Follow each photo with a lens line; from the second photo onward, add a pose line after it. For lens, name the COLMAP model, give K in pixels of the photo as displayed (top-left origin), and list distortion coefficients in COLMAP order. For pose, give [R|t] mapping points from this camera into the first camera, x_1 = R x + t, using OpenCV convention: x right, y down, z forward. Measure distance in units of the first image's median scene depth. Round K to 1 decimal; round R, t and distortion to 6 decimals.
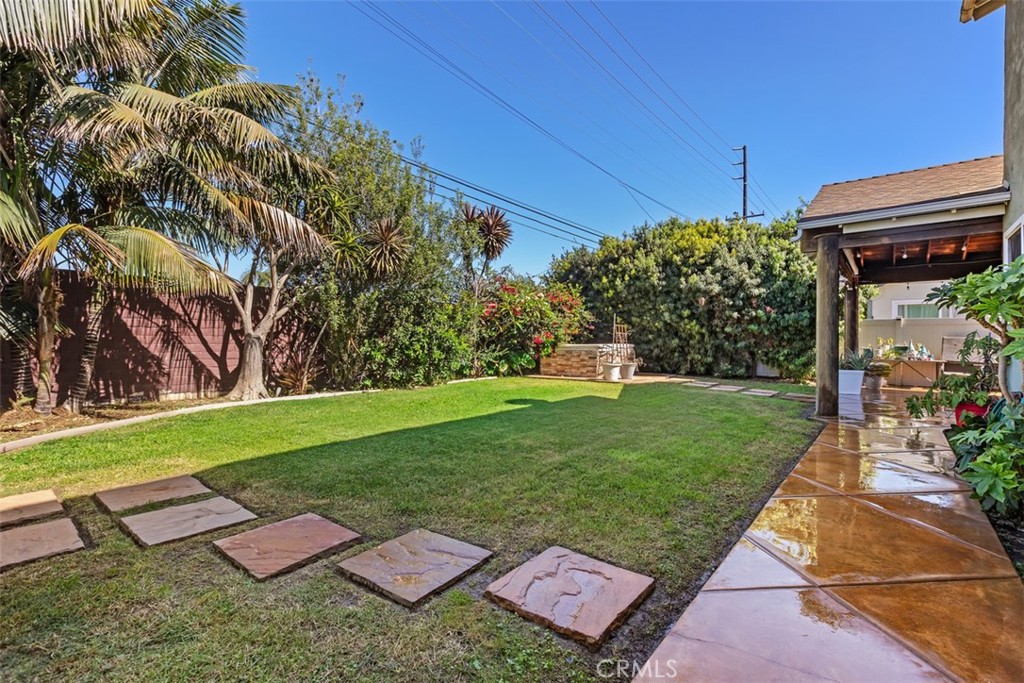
lens RADIAL K [[456.1, 0, 515.5], [0, 456.1, 339.8], [0, 0, 1]] dist [0.003851, 0.000292]
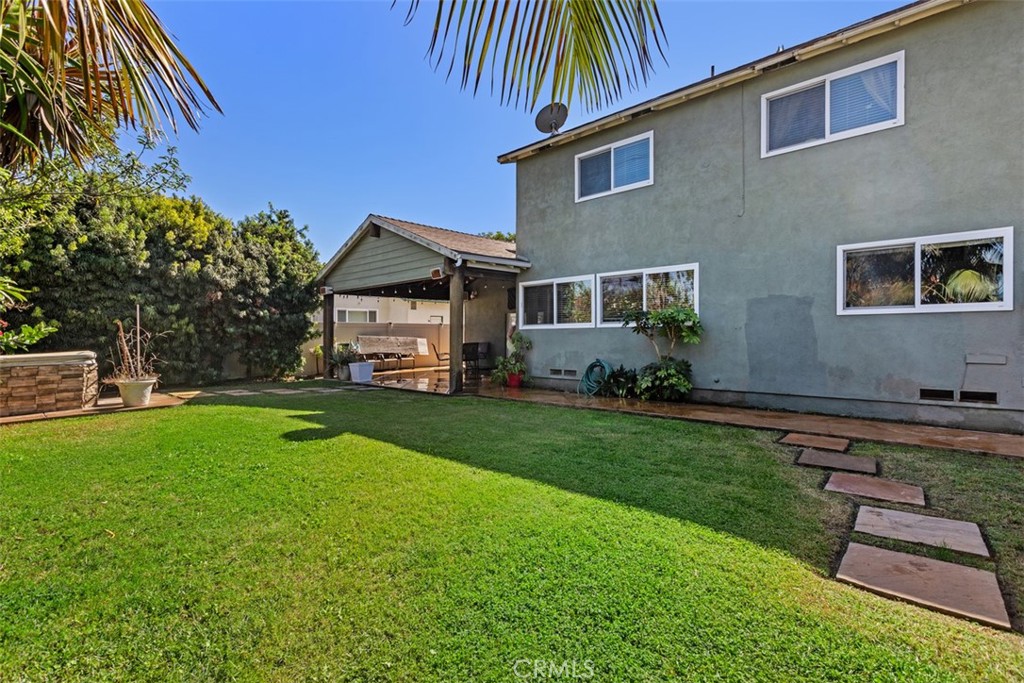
lens RADIAL K [[456.1, 0, 515.5], [0, 456.1, 339.8], [0, 0, 1]] dist [0.003851, 0.000292]
pose [[0.057514, -0.011772, 0.998275, -0.381684], [0.013762, 0.999845, 0.010997, -0.005679], [-0.998250, 0.013106, 0.057667, 0.396070]]
